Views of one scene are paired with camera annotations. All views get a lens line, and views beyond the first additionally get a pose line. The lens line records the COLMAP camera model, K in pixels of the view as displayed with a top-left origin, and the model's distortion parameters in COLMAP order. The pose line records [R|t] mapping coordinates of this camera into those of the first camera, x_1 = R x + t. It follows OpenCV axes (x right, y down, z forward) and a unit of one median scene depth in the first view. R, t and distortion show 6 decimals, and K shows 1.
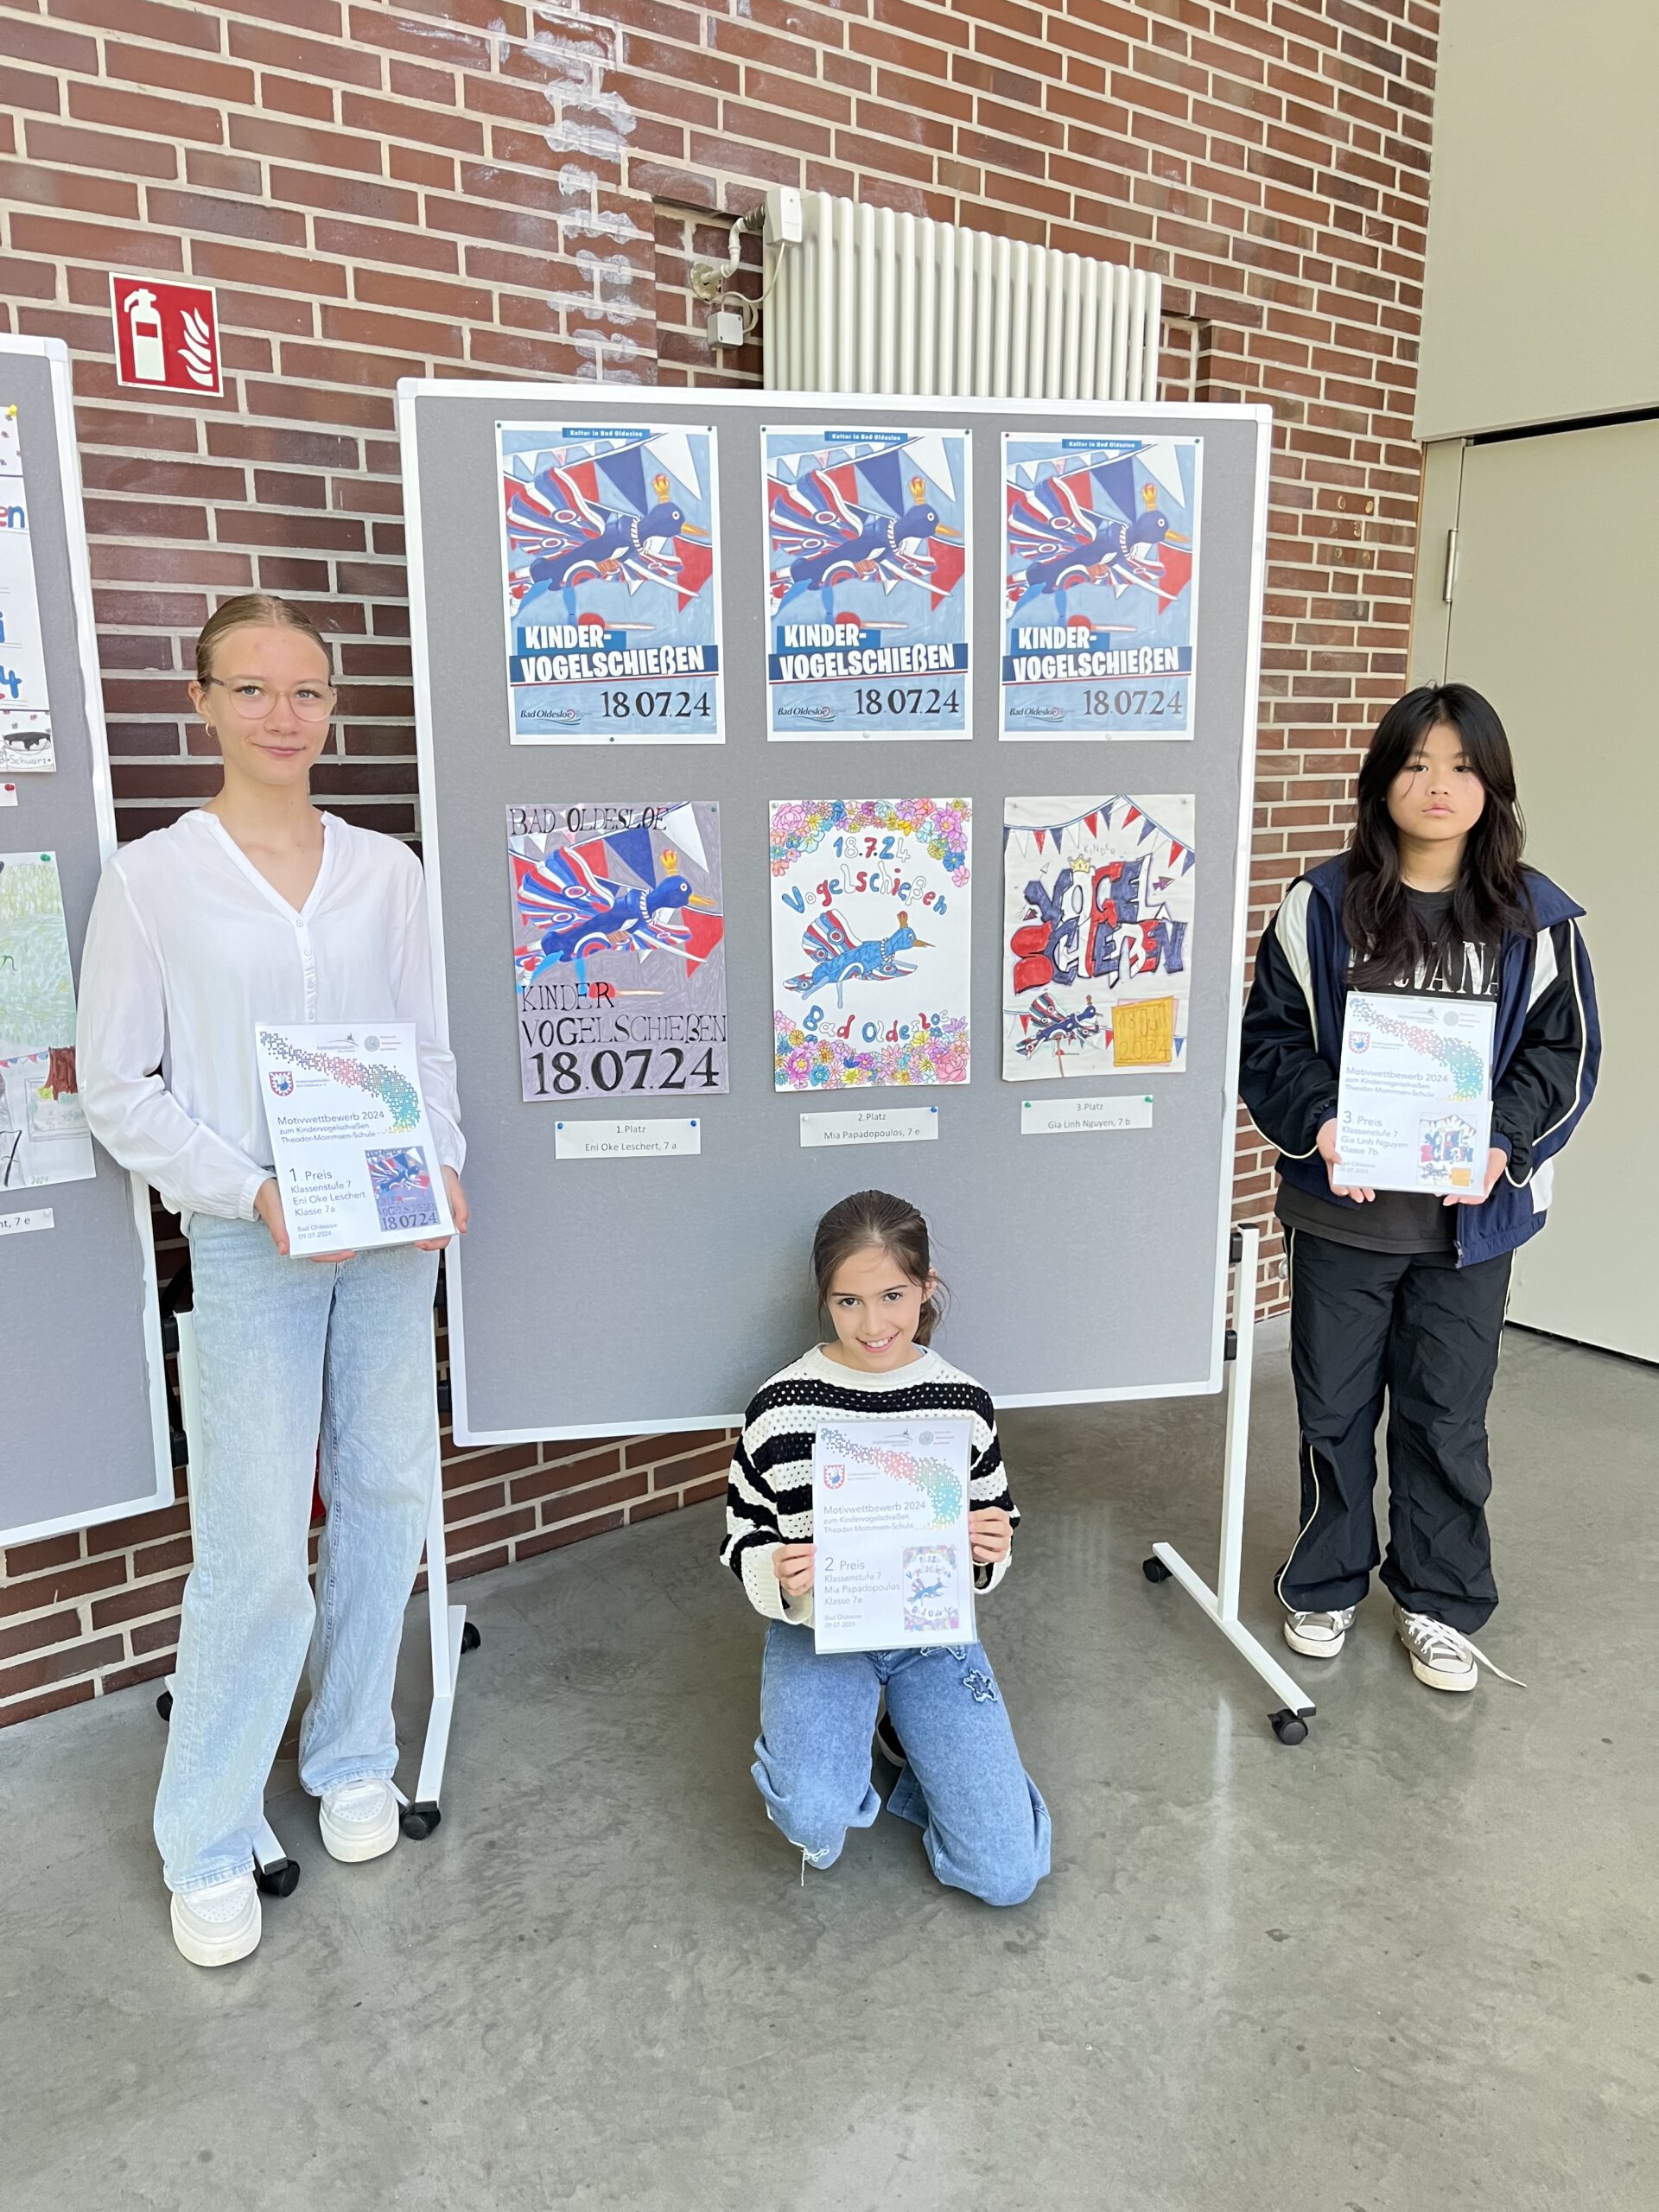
lens RADIAL K [[1685.9, 0, 826.6], [0, 1685.9, 1111.6], [0, 0, 1]] dist [0.039548, -0.035570]
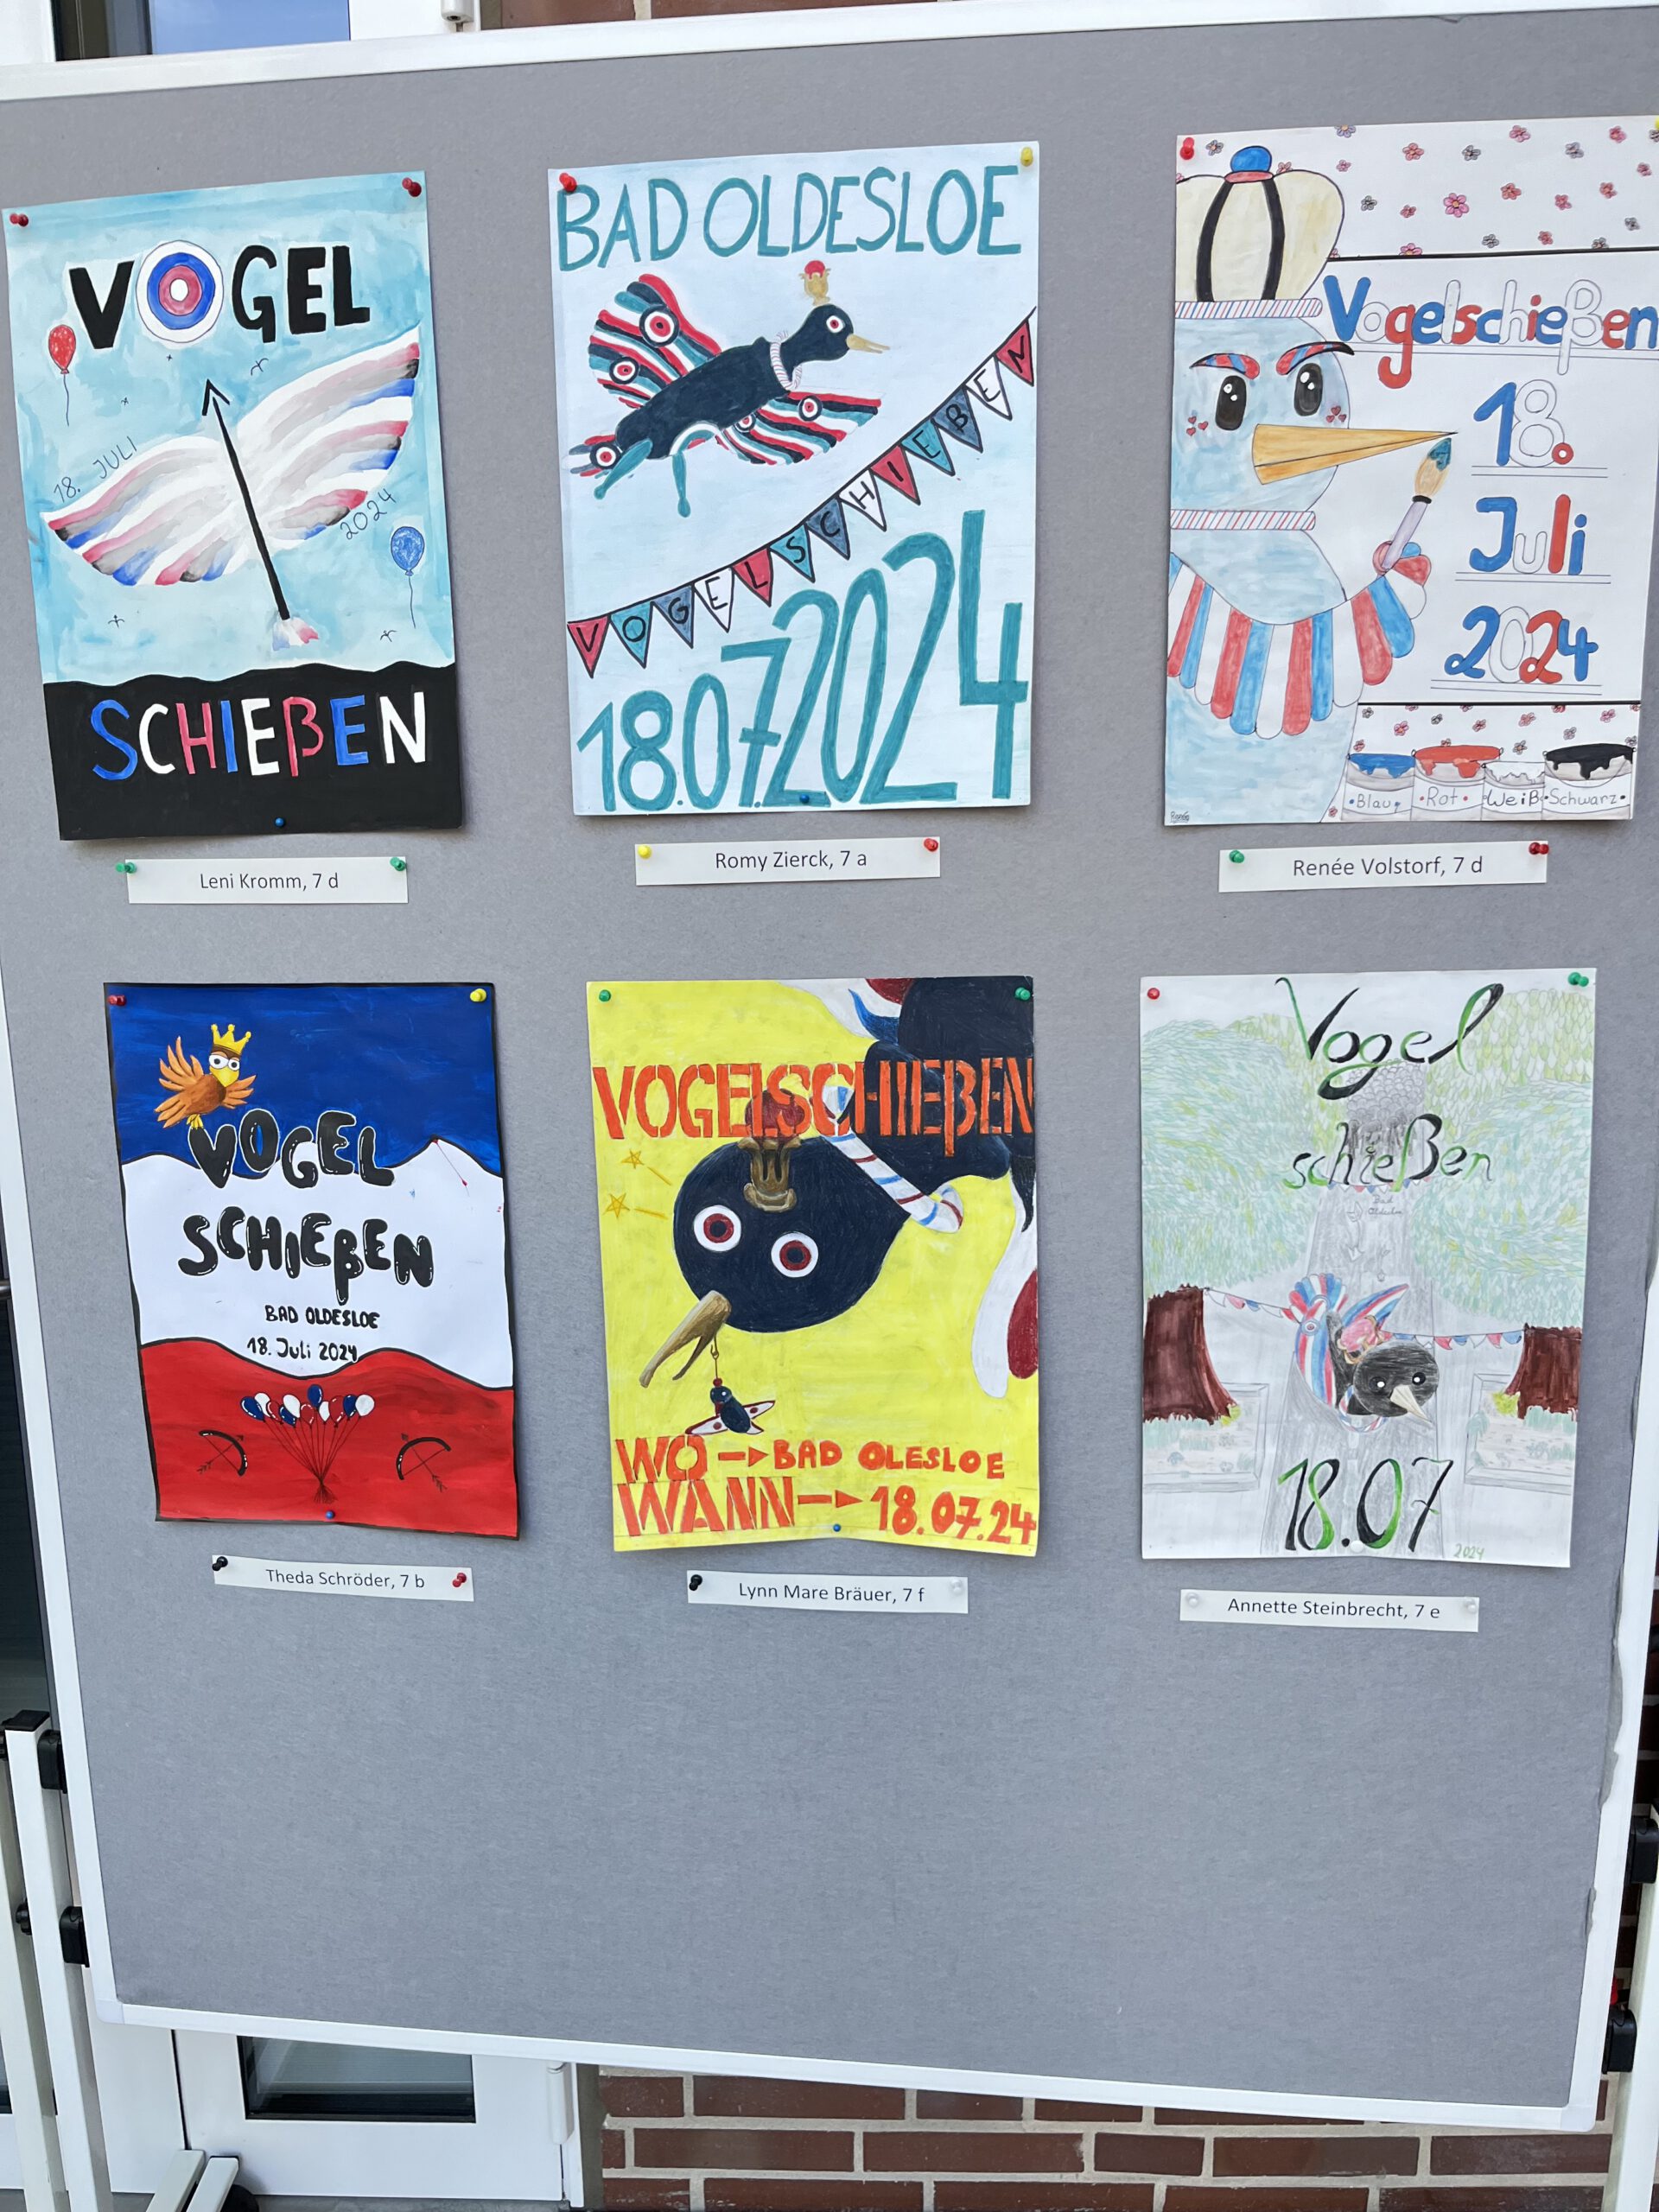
lens RADIAL K [[1685.9, 0, 830.5], [0, 1685.9, 1090.0], [0, 0, 1]] dist [0.039548, -0.035570]
pose [[0.762157, 0.130729, -0.634056, -0.215346], [-0.130561, 0.990314, 0.047244, -0.079581], [0.634090, 0.046775, 0.771843, 0.320987]]
